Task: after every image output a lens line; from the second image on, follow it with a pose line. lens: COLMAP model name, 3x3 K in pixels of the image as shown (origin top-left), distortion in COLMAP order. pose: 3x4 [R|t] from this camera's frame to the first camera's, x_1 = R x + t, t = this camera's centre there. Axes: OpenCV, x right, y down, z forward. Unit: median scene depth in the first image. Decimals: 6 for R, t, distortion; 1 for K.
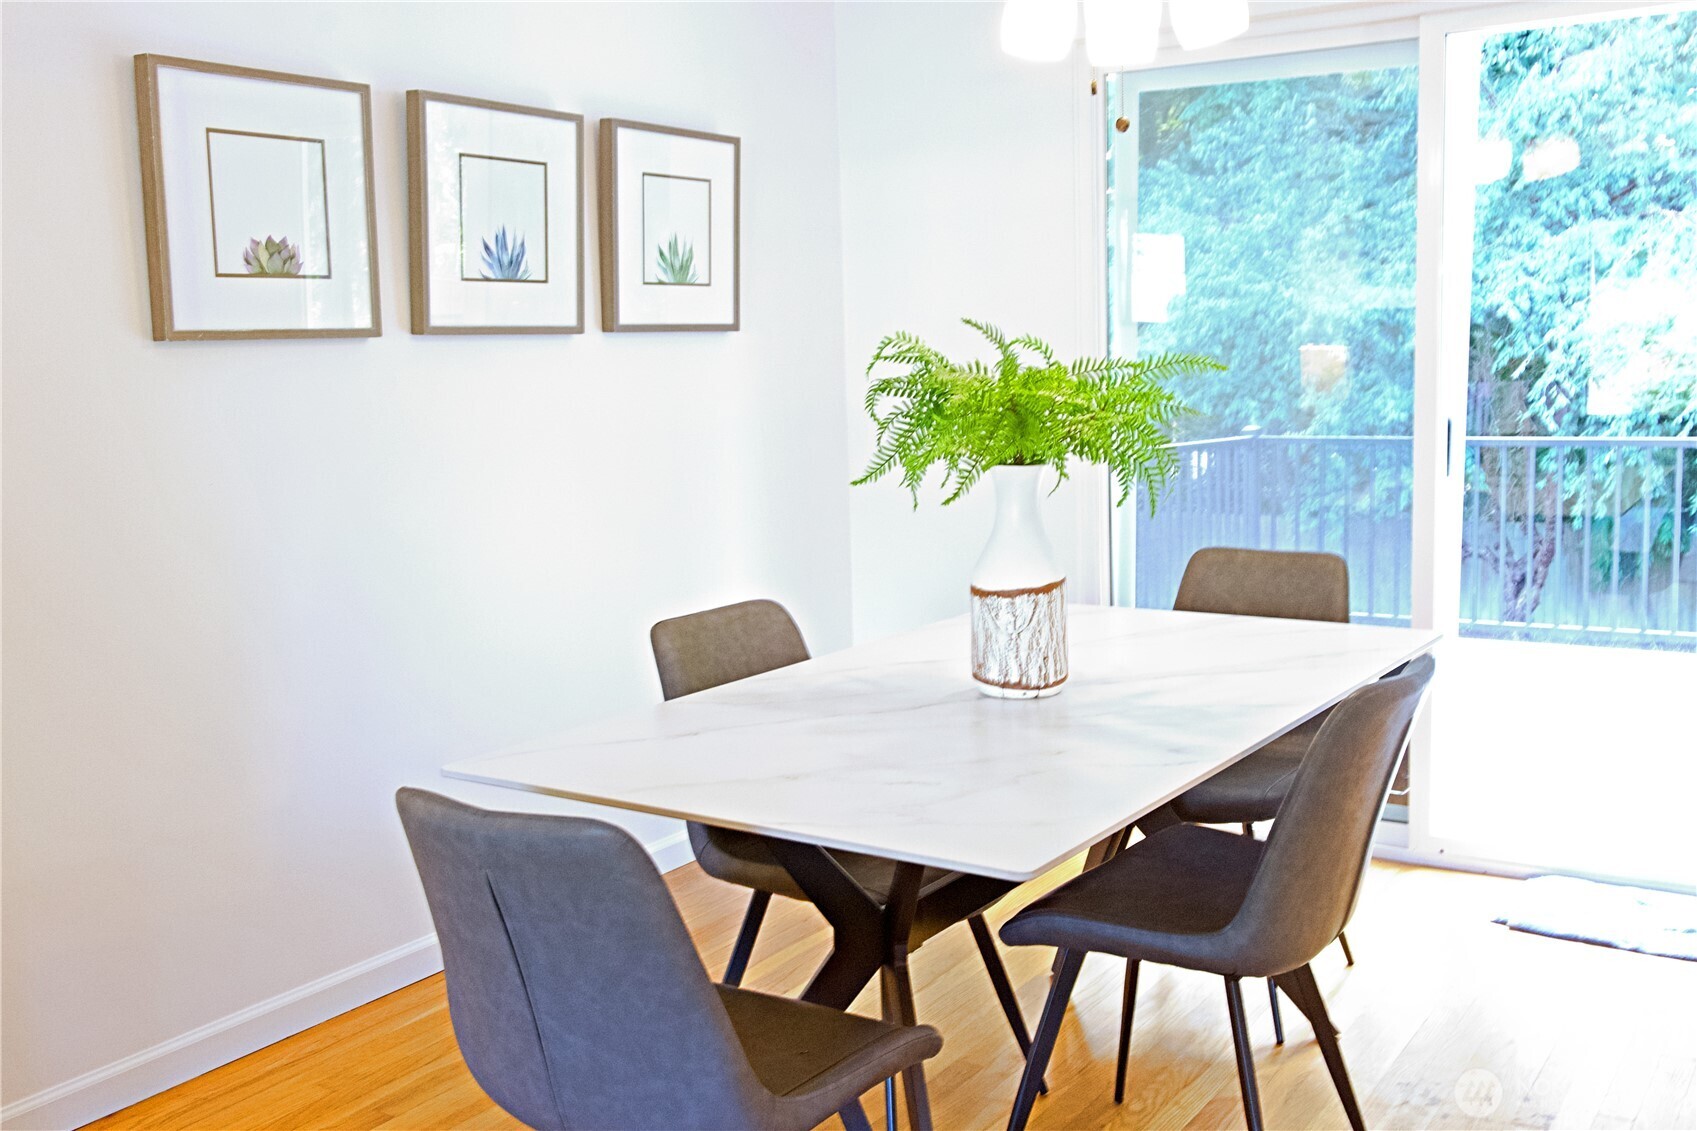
lens RADIAL K [[1586.7, 0, 848.5], [0, 1586.7, 565.5], [0, 0, 1]] dist [0.001955, -0.006881]
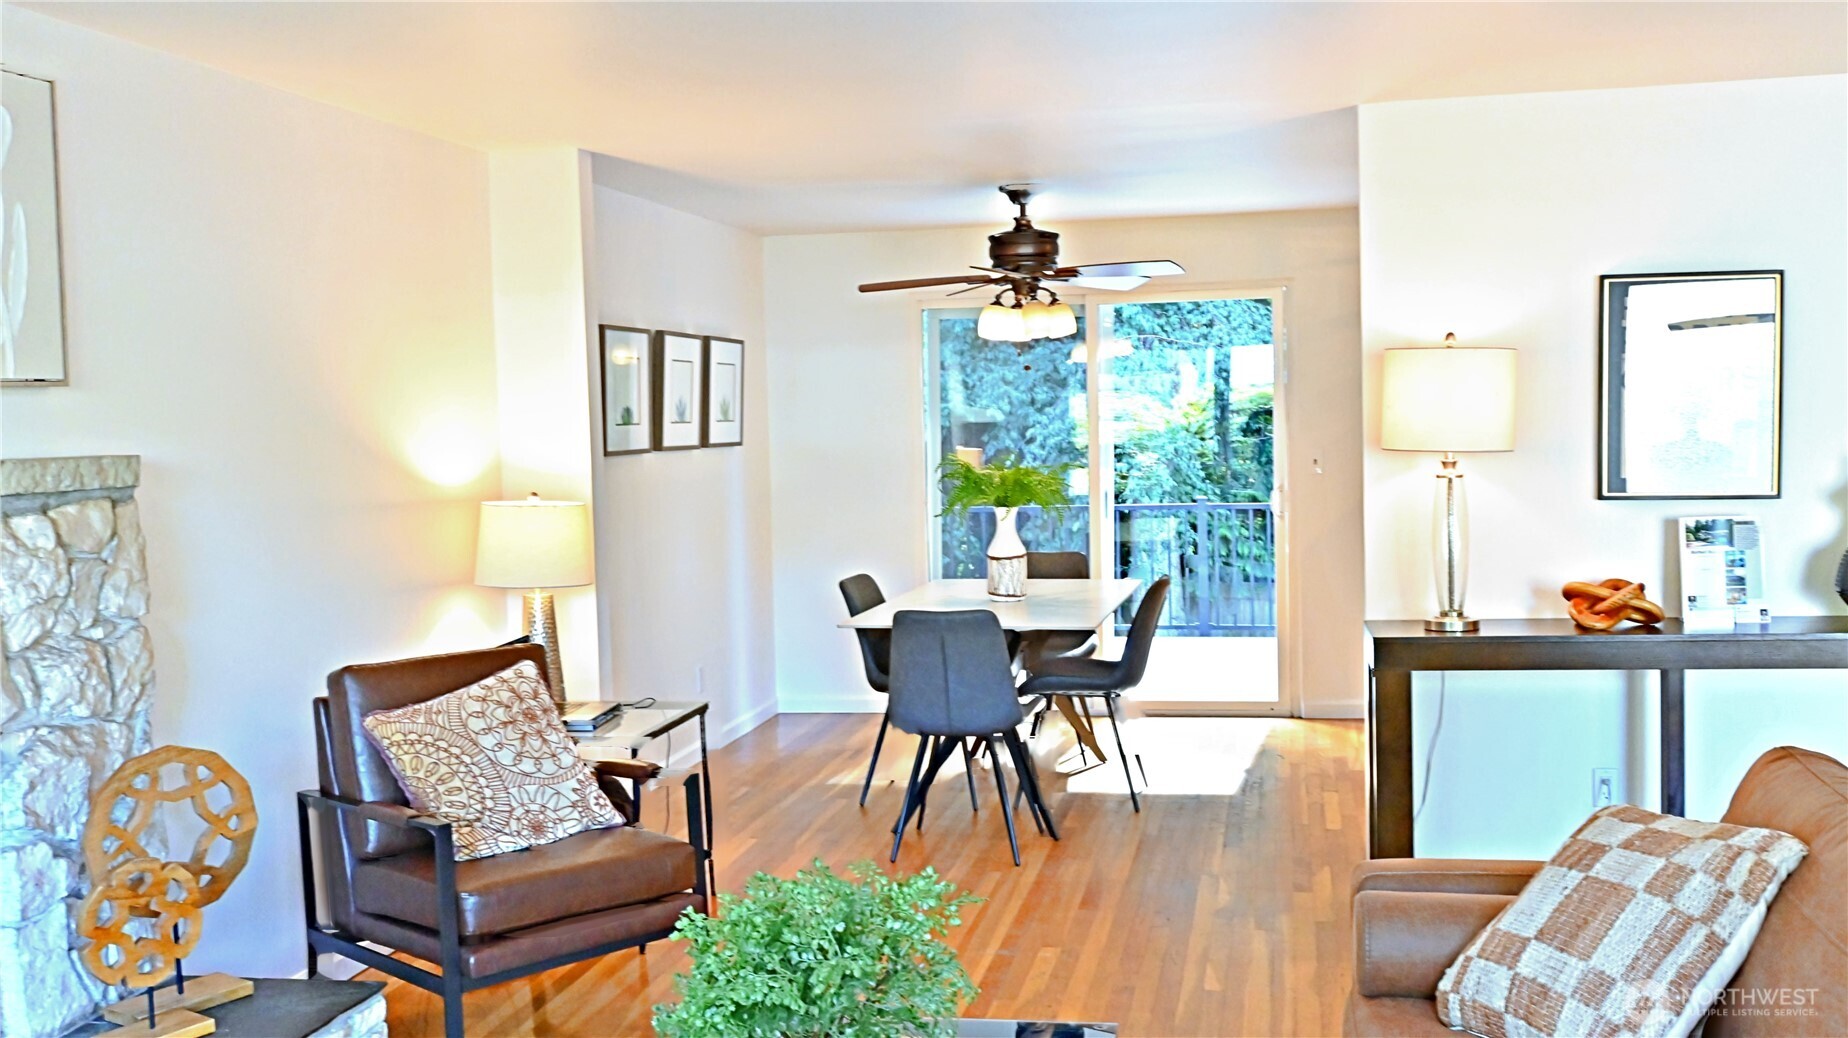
lens RADIAL K [[1735.8, 0, 924.0], [0, 1735.8, 519.0], [0, 0, 1]] dist [0.000677, -0.000206]
pose [[0.920379, -0.014873, 0.390744, -0.183613], [0.048017, 0.996012, -0.075191, 0.026076], [-0.388068, 0.087967, 0.917423, -0.247020]]
